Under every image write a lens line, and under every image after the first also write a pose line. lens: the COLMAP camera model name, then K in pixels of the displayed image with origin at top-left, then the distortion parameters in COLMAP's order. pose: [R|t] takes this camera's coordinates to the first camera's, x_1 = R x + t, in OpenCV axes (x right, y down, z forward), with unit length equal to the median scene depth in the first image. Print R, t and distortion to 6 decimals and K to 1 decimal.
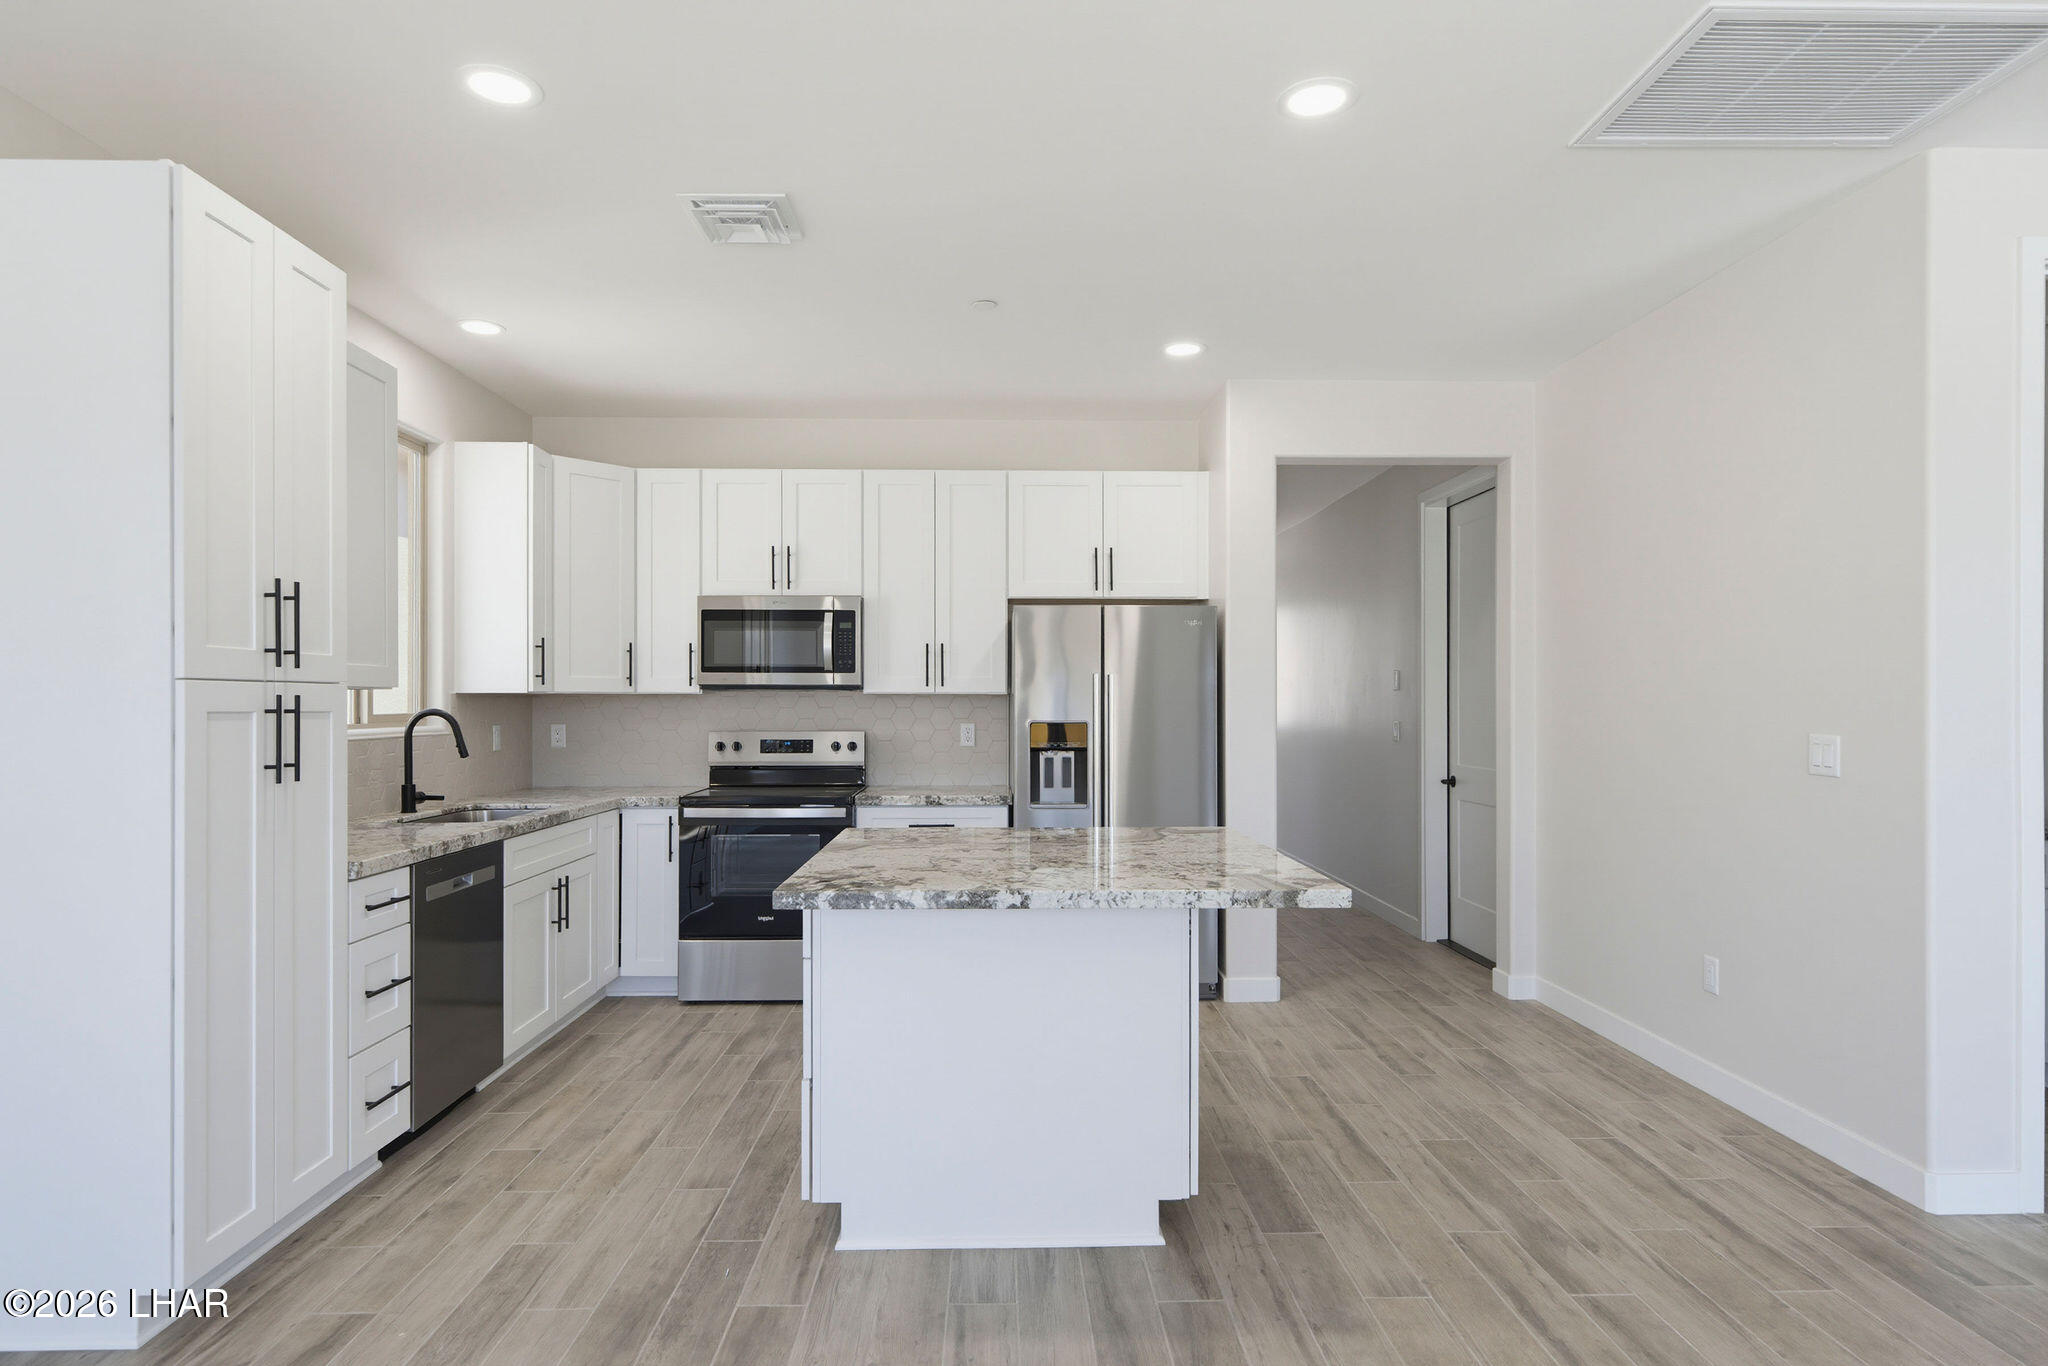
lens RADIAL K [[1130.8, 0, 1009.0], [0, 1130.8, 700.7], [0, 0, 1]] dist [0.001547, -0.000004]
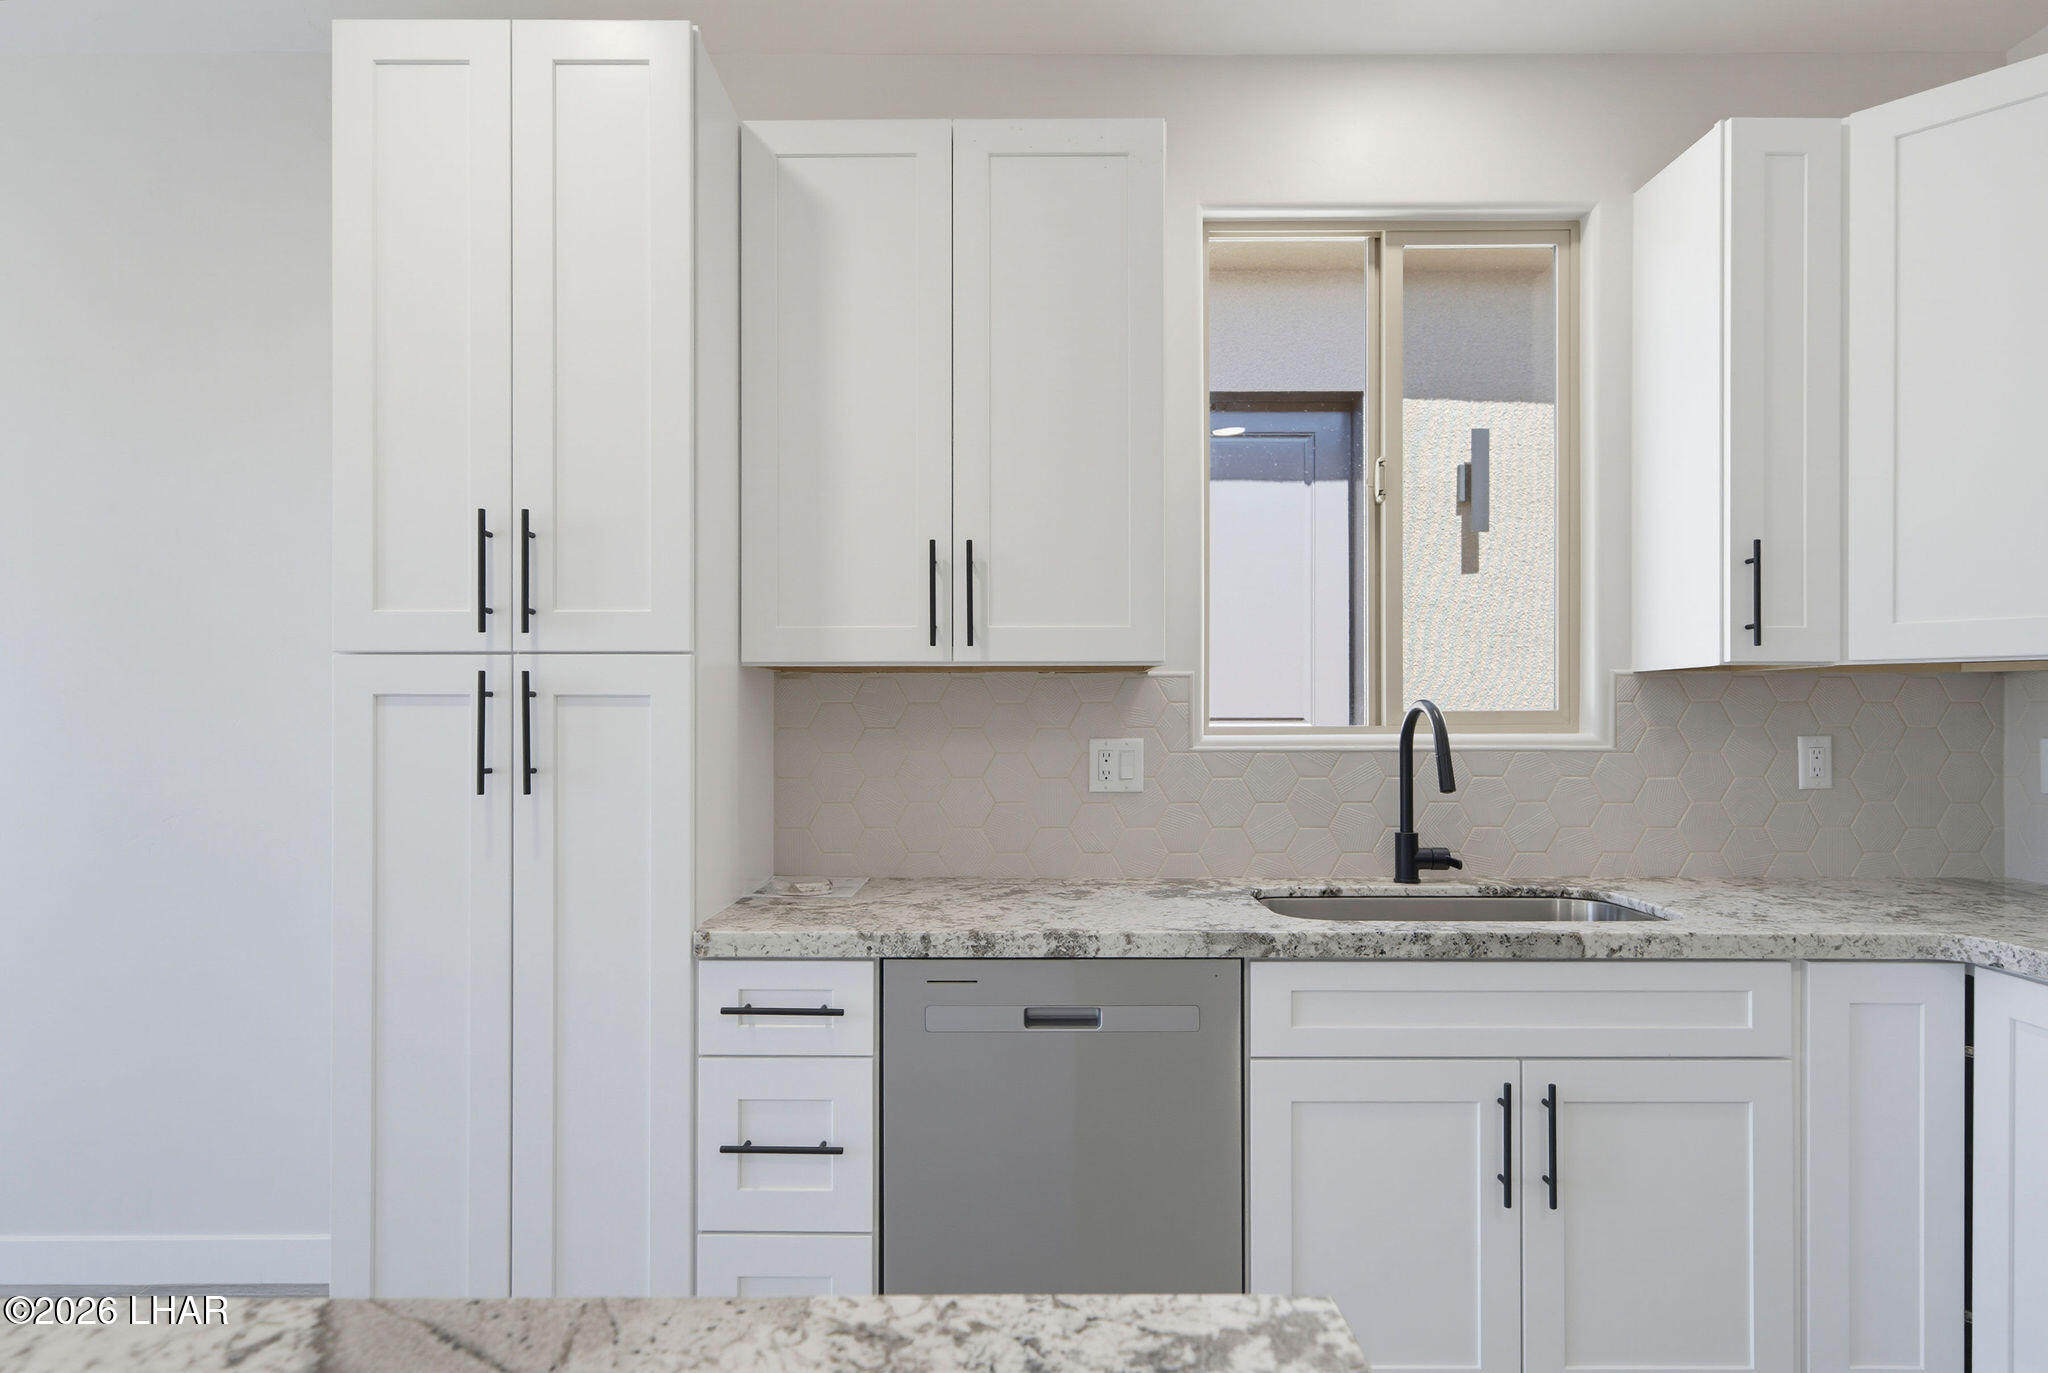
lens RADIAL K [[1121.2, 0, 1025.7], [0, 1121.2, 717.0], [0, 0, 1]] dist [0.000649, 0.001138]
pose [[-0.012945, 0.001157, -0.999916, 0.031701], [0.002706, 0.999996, 0.001122, 0.012009], [0.999913, -0.002691, -0.012948, 0.683029]]
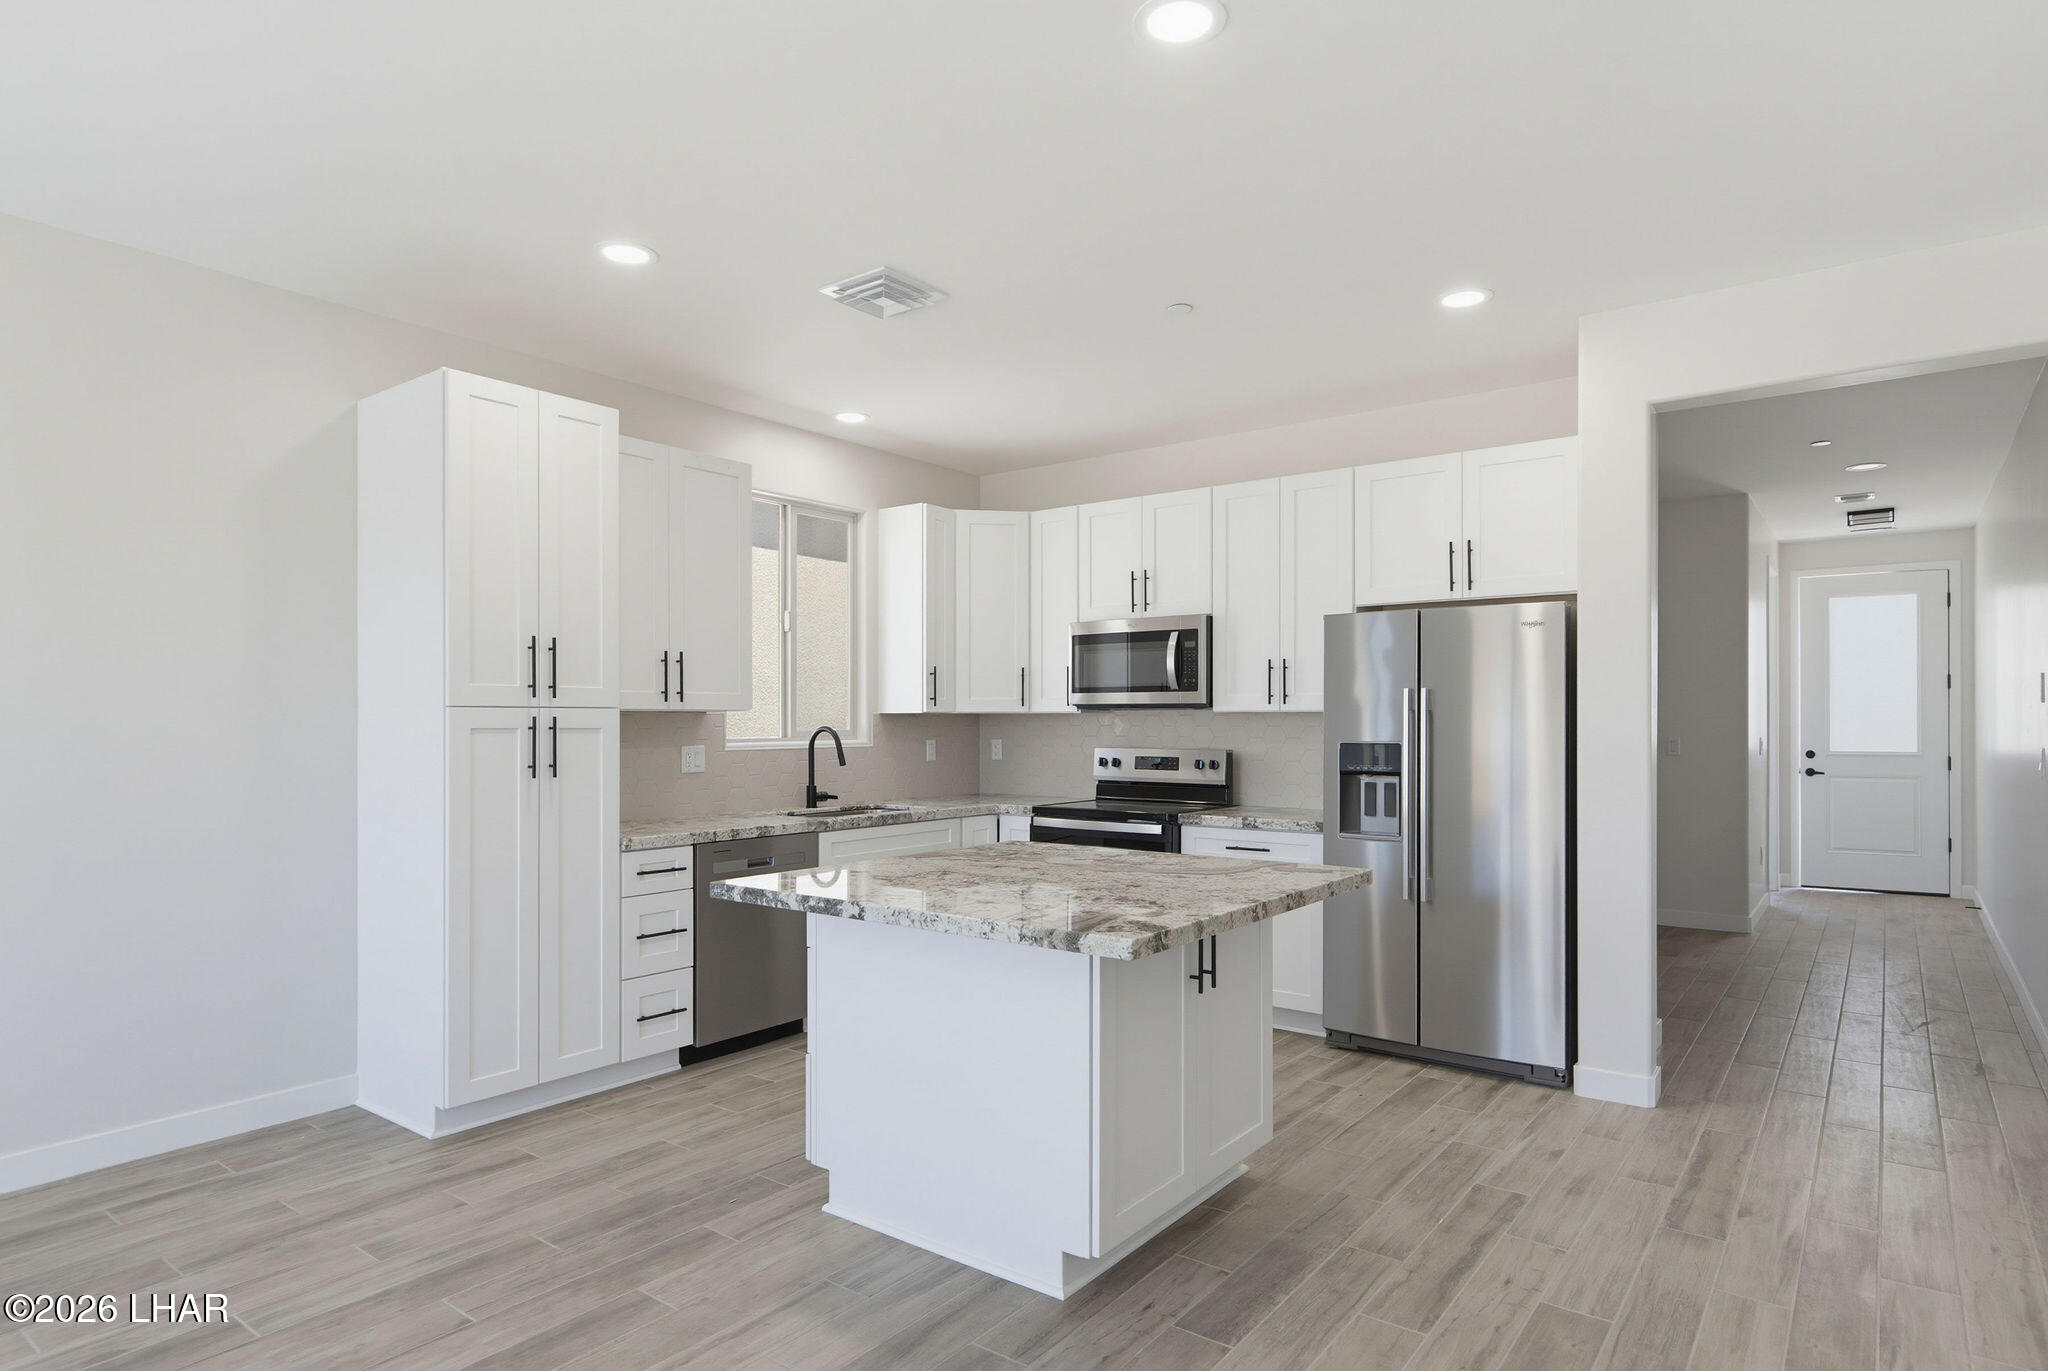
lens RADIAL K [[1121.2, 0, 1025.7], [0, 1121.2, 716.0], [0, 0, 1]] dist [0.000649, 0.001138]
pose [[0.786470, -0.002714, -0.617623, 0.366577], [0.001856, 0.999996, -0.002031, -0.001056], [0.617626, 0.000451, 0.786472, 0.131728]]
